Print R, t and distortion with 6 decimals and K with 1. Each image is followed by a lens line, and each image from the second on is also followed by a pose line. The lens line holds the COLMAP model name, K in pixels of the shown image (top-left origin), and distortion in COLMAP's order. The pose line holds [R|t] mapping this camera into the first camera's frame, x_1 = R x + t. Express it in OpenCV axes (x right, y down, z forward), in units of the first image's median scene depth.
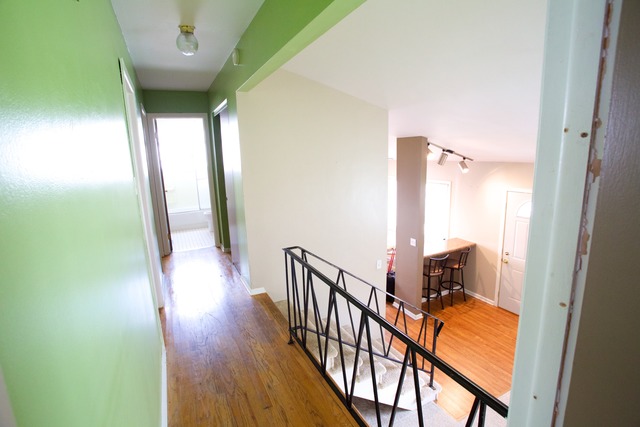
lens RADIAL K [[305.2, 0, 317.8], [0, 305.2, 212.0], [0, 0, 1]] dist [-0.019869, 0.002862]
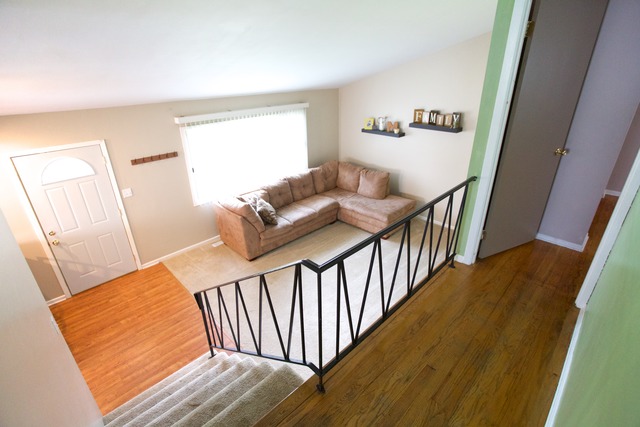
lens RADIAL K [[305.2, 0, 317.1], [0, 305.2, 211.6], [0, 0, 1]] dist [-0.019869, 0.002862]
pose [[-0.296606, -0.357713, 0.885475, -0.284744], [0.211369, 0.879614, 0.426148, -0.112866], [-0.931315, 0.313560, -0.185289, 0.525057]]
